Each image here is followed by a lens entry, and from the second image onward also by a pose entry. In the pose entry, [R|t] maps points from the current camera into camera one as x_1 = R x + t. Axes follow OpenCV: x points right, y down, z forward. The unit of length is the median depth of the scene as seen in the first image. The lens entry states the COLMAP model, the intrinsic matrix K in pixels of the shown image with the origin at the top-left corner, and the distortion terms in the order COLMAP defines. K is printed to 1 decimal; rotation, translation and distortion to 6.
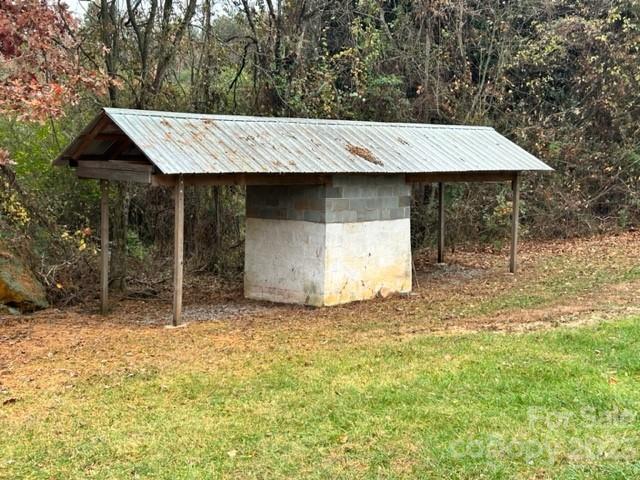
lens RADIAL K [[1007.7, 0, 320.0], [0, 1007.7, 240.0], [0, 0, 1]] dist [-0.004893, 0.000000]
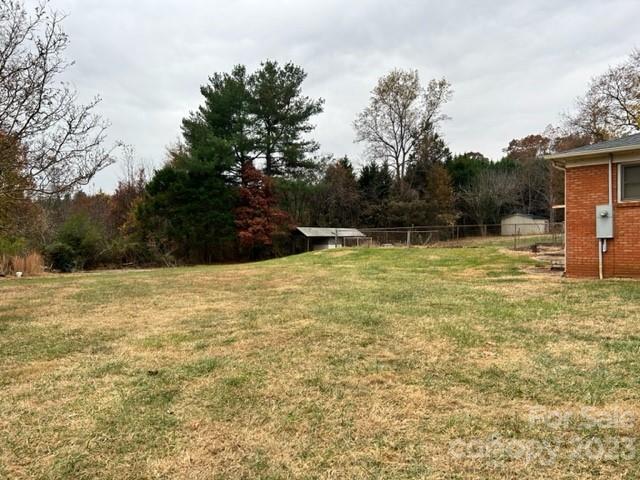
lens RADIAL K [[486.3, 0, 320.0], [0, 486.3, 240.1], [0, 0, 1]] dist [0.043331, -0.006763]
pose [[0.998418, -0.015818, 0.053963, -0.222356], [0.020310, 0.996280, -0.083747, 0.224057], [-0.052438, 0.084710, 0.995025, -2.157201]]
